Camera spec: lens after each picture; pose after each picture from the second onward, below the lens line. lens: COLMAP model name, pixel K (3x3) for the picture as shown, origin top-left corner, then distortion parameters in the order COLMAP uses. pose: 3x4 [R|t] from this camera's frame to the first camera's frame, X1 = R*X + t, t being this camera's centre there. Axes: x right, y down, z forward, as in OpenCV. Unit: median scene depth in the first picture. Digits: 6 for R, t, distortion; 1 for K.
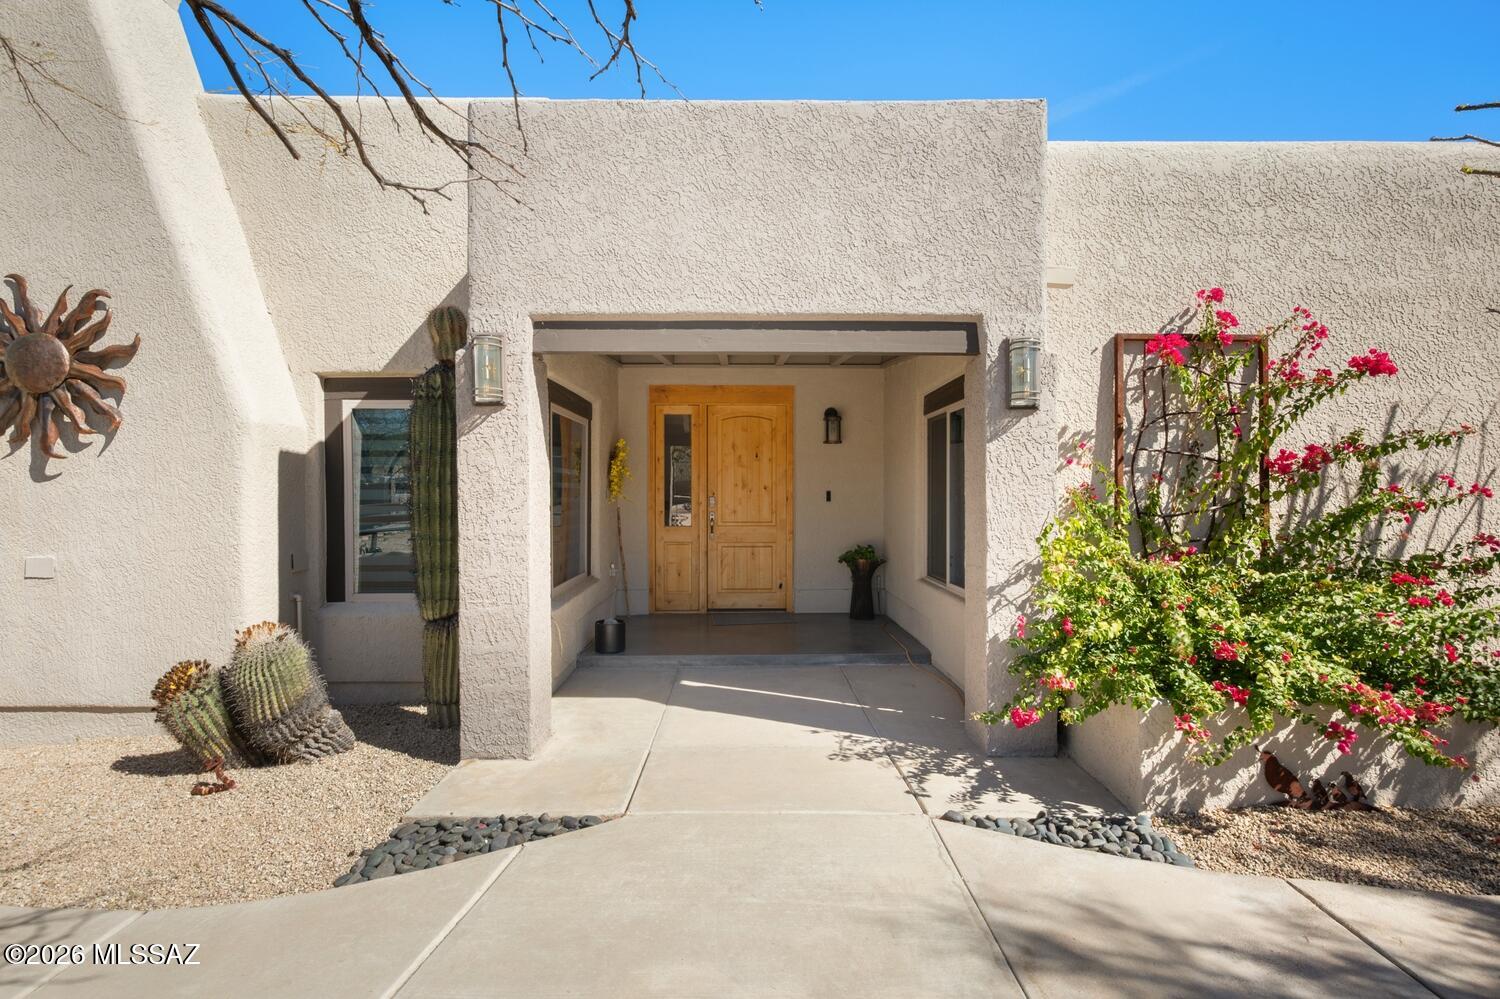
lens RADIAL K [[729.6, 0, 750.2], [0, 729.6, 498.4], [0, 0, 1]] dist [0.000032, 0.000000]
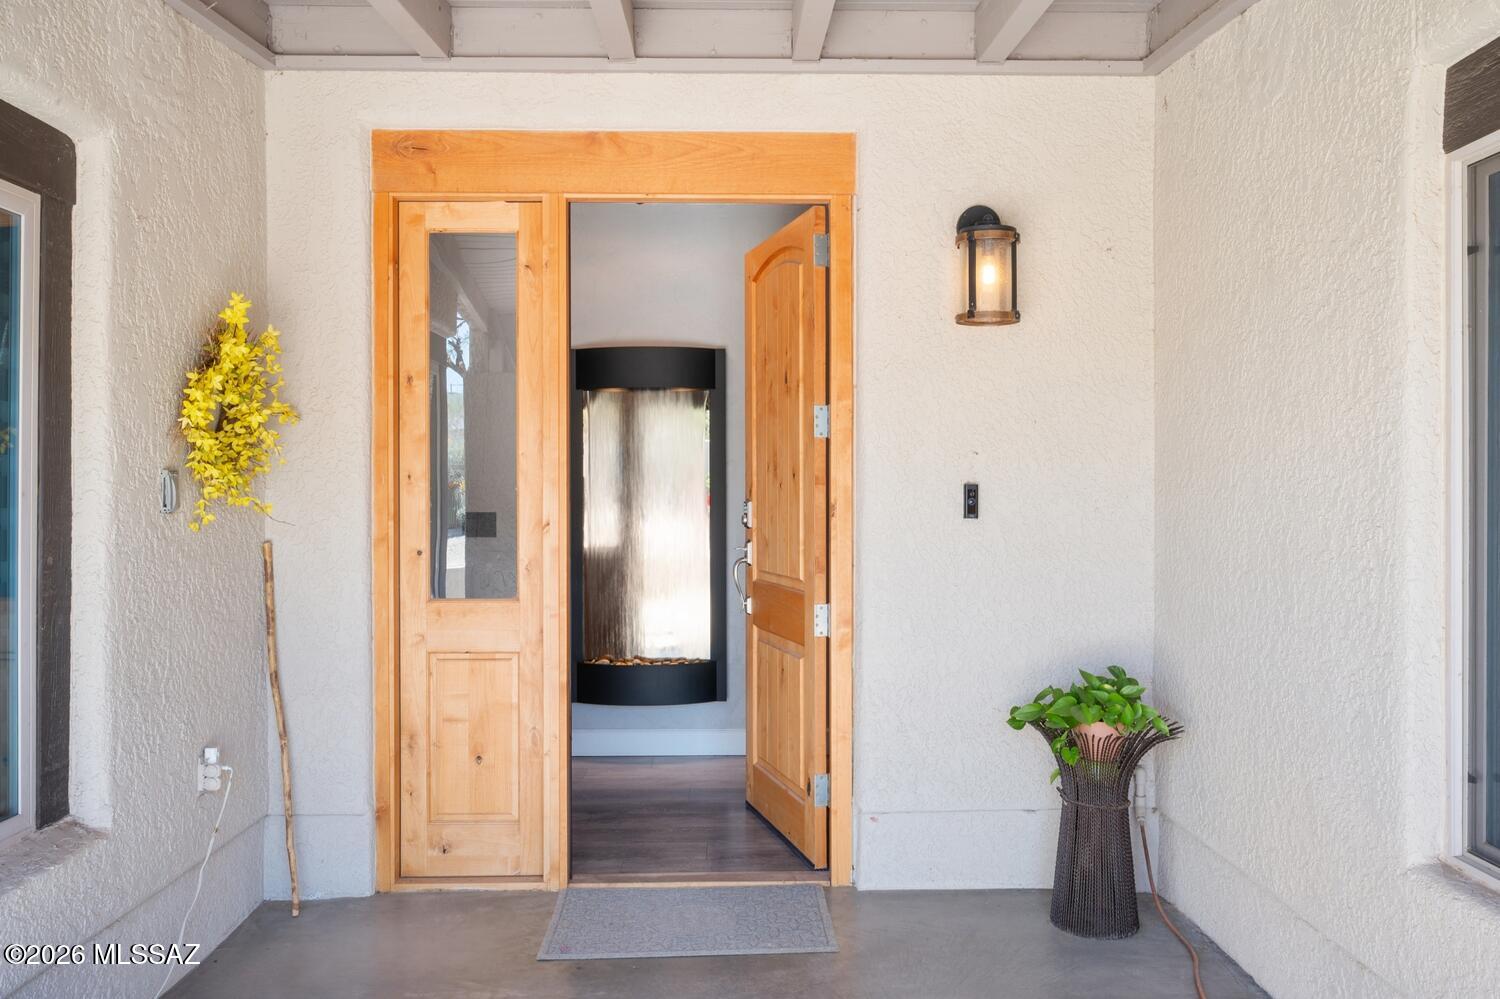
lens RADIAL K [[1209.0, 0, 751.5], [0, 1209.0, 498.3], [0, 0, 1]] dist [-0.000496, -0.000188]
pose [[0.999983, -0.000700, 0.005775, 0.013767], [0.000707, 0.999999, -0.001287, -0.003580], [-0.005774, 0.001291, 0.999982, 0.502418]]
